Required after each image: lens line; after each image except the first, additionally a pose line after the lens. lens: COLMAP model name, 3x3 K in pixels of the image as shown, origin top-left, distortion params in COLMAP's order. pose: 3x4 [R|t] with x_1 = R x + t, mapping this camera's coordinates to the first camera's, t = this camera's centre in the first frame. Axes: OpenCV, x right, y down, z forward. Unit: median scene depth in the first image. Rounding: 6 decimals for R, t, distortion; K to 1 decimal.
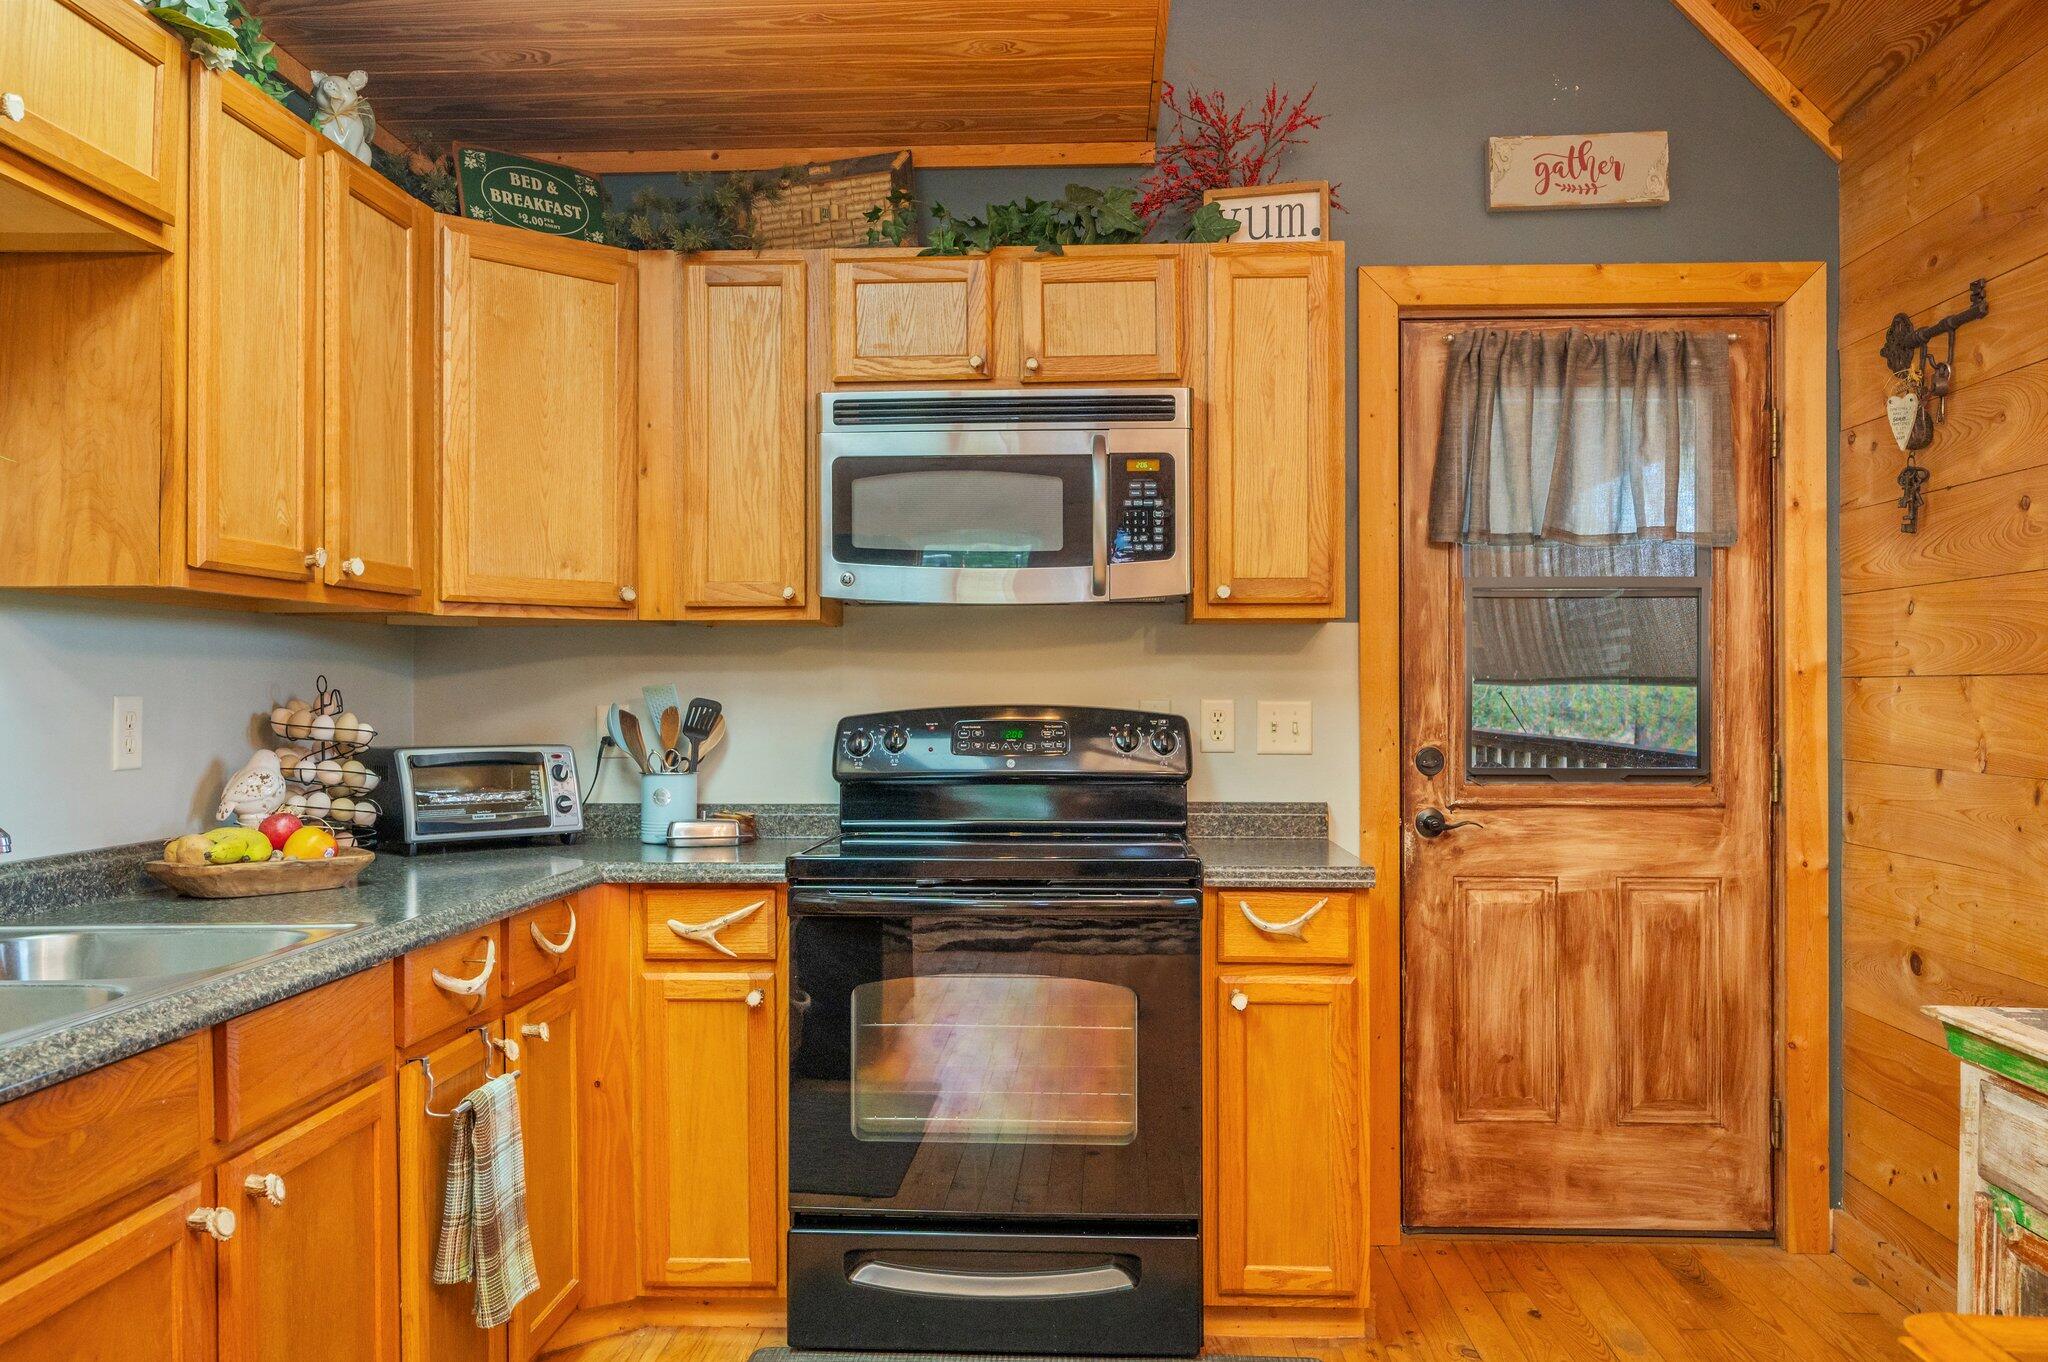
lens RADIAL K [[1593.2, 0, 1012.3], [0, 1593.2, 681.9], [0, 0, 1]] dist [-0.000134, -0.003031]
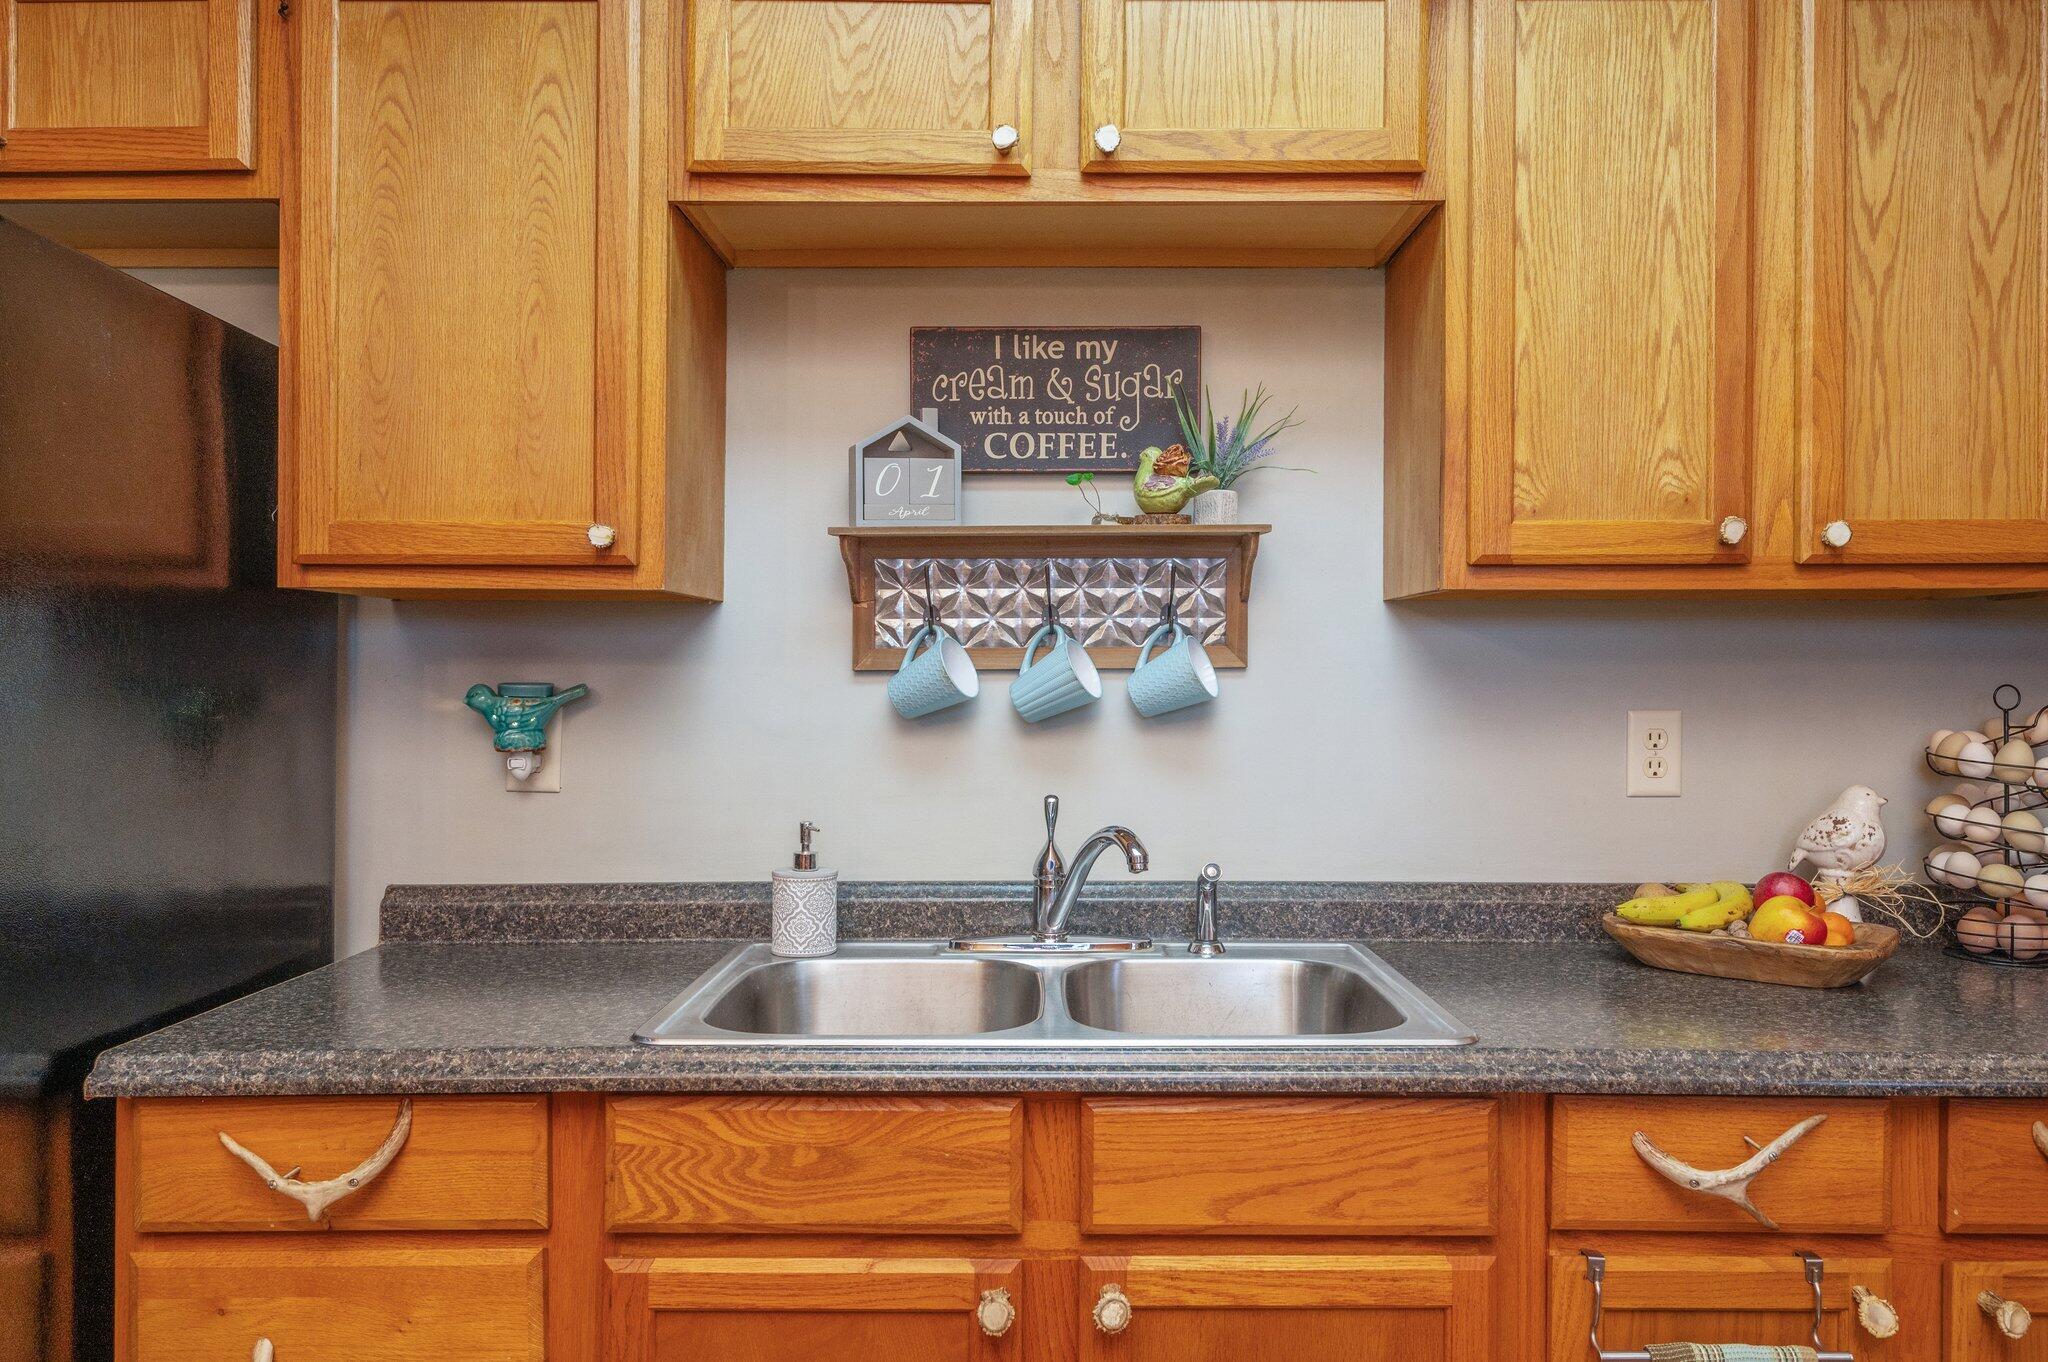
lens RADIAL K [[1453.7, 0, 1036.2], [0, 1453.7, 673.2], [0, 0, 1]] dist [-0.006728, 0.001332]
pose [[0.056800, 0.003883, -0.998378, 0.156556], [0.006125, 0.999972, 0.004237, -0.012491], [0.998367, -0.006355, 0.056775, 0.475099]]
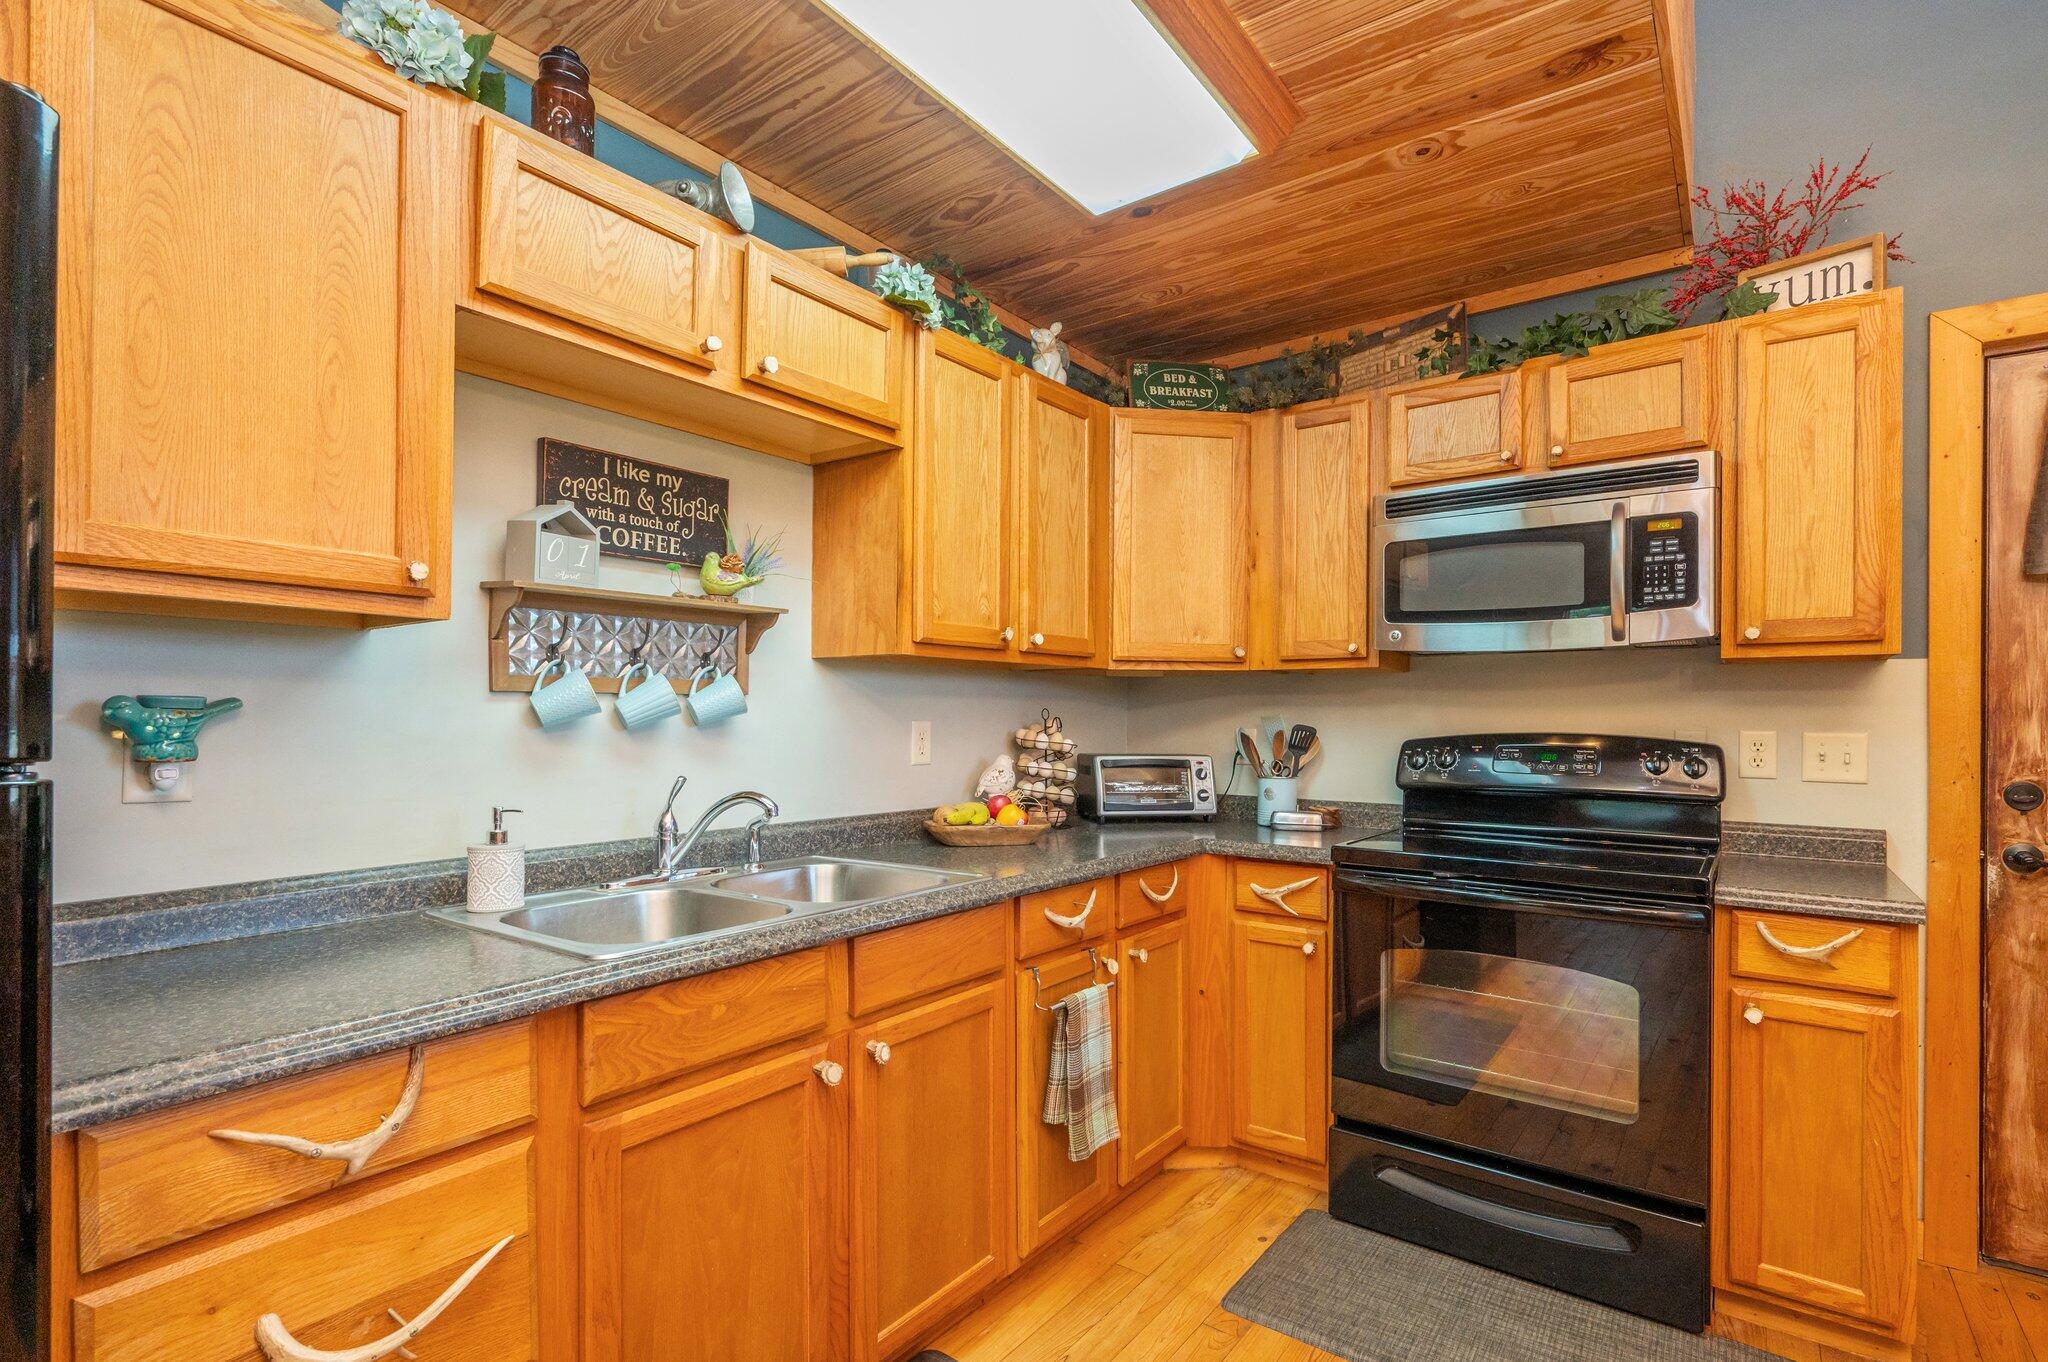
lens RADIAL K [[956.8, 0, 1041.6], [0, 956.8, 713.7], [0, 0, 1]] dist [0.001454, -0.000943]
pose [[0.836657, 0.004716, -0.547707, 0.079331], [-0.002810, 0.999987, 0.004318, -0.002563], [0.547720, -0.002073, 0.836659, 0.170665]]
